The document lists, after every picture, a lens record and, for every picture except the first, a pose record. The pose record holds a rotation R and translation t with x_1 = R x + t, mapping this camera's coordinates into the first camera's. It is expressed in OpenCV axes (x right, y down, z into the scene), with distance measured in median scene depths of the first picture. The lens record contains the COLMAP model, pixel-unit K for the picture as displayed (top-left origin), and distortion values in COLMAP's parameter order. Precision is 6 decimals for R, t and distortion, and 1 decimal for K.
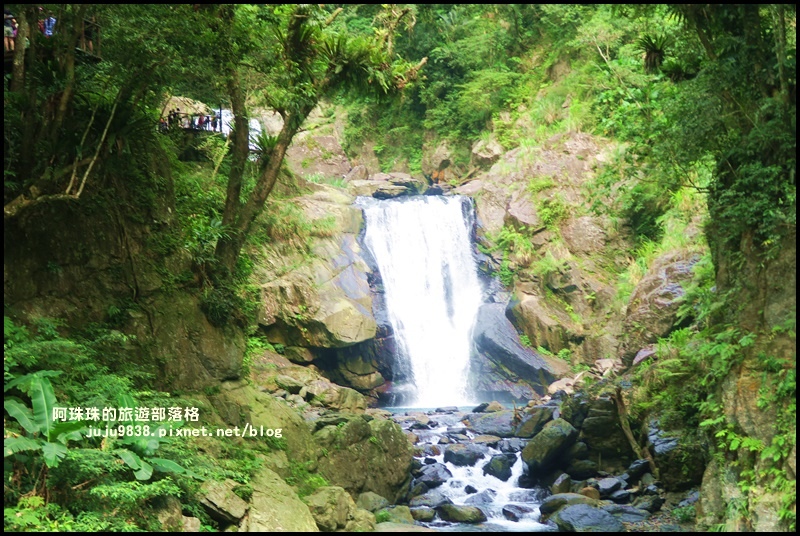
lens RADIAL K [[1355.3, 0, 400.5], [0, 1355.3, 266.3], [0, 0, 1]] dist [-0.053547, 0.000000]
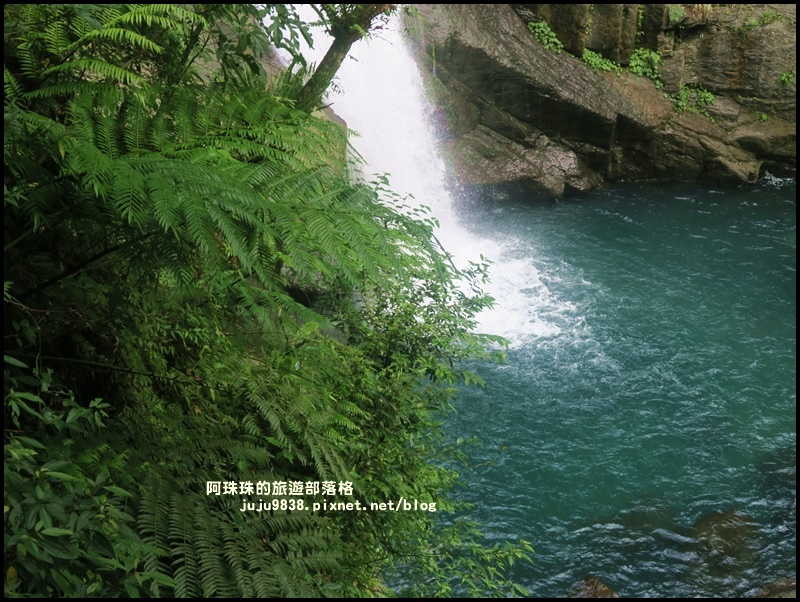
lens RADIAL K [[1364.2, 0, 399.4], [0, 1364.2, 301.0], [0, 0, 1]] dist [0.005869, 0.000000]
pose [[0.725577, -0.329900, 0.603908, -0.202626], [-0.067325, 0.839350, 0.539406, -0.091042], [-0.684840, -0.432039, 0.586803, 0.770034]]
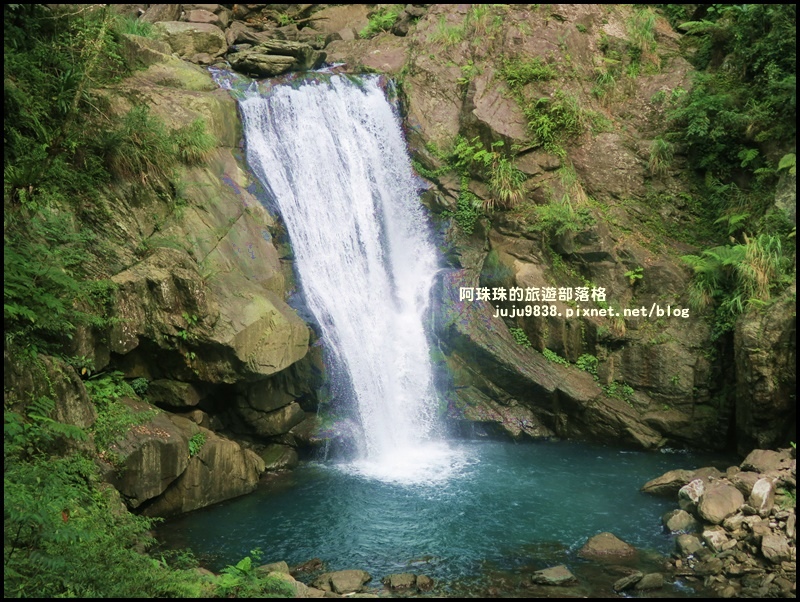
lens RADIAL K [[1260.4, 0, 399.8], [0, 1260.4, 304.2], [0, 0, 1]] dist [-0.007420, 0.000000]
pose [[0.947448, -0.022351, 0.319128, -0.146204], [-0.050748, 0.974425, 0.218910, -0.084688], [-0.315859, -0.223601, 0.922082, 0.488730]]
